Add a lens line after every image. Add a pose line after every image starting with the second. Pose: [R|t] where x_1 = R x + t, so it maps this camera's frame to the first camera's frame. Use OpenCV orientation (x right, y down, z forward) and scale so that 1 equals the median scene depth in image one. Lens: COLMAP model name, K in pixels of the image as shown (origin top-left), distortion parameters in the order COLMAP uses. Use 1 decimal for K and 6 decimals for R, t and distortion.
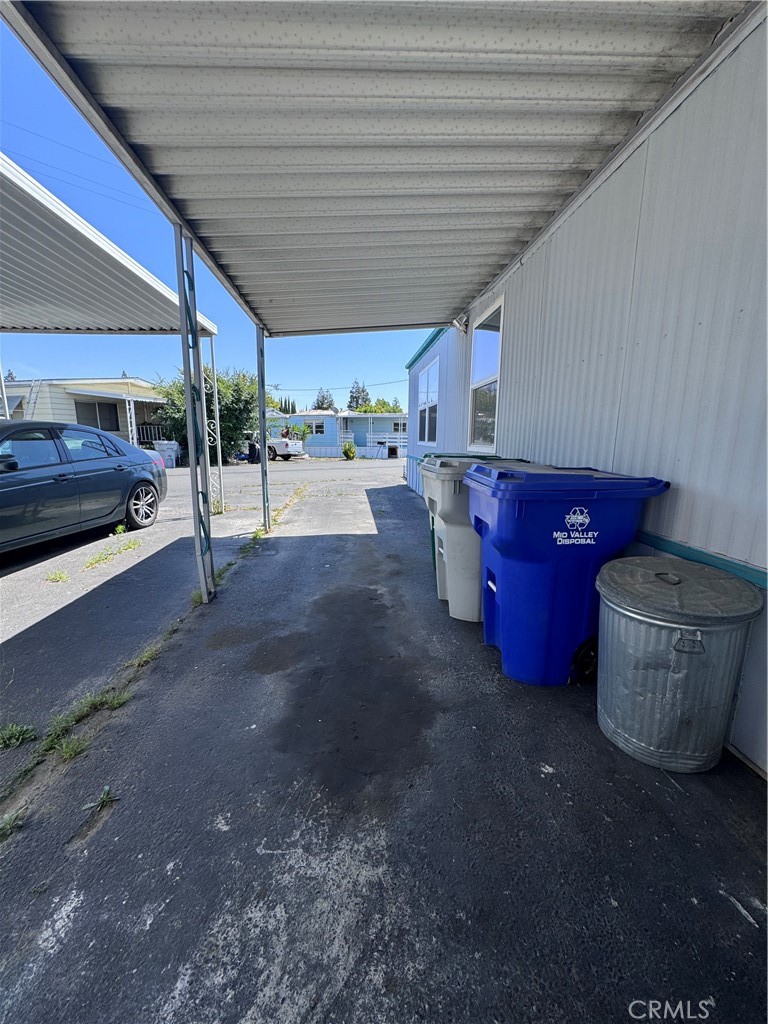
lens RADIAL K [[411.3, 0, 382.1], [0, 411.3, 511.9], [0, 0, 1]] dist [0.000665, -0.000117]
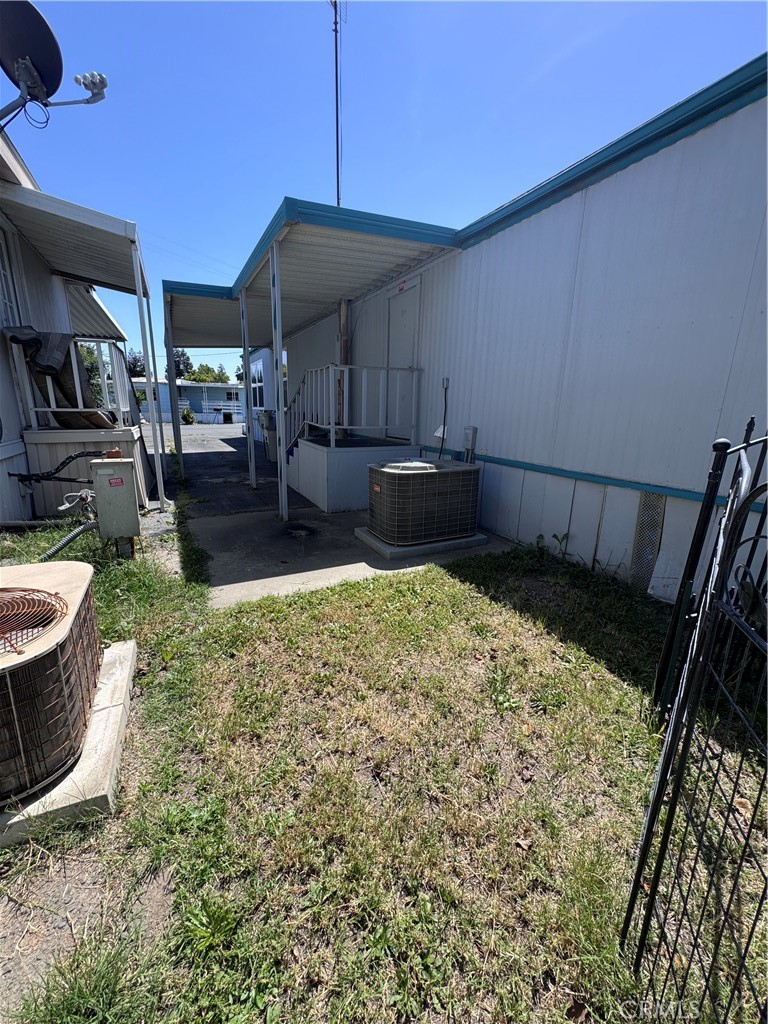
lens RADIAL K [[411.3, 0, 384.1], [0, 411.3, 513.3], [0, 0, 1]] dist [0.000665, -0.000117]
pose [[0.921704, -0.077618, 0.380049, -0.030141], [0.049986, 0.995373, 0.082061, 0.049867], [-0.384660, -0.056639, 0.921319, -0.260110]]
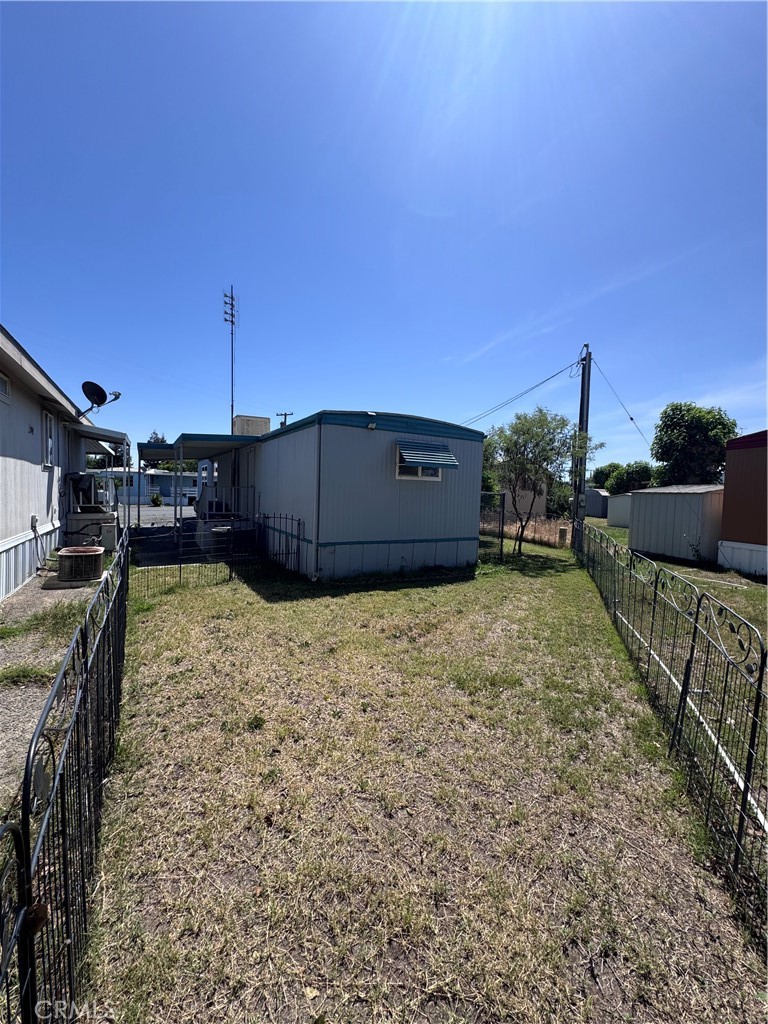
lens RADIAL K [[411.3, 0, 386.5], [0, 411.3, 512.1], [0, 0, 1]] dist [0.000665, -0.000117]
pose [[0.896359, -0.001185, 0.443327, -0.001049], [0.055415, 0.992453, -0.109389, 0.079467], [-0.439852, 0.122619, 0.889660, -0.518498]]
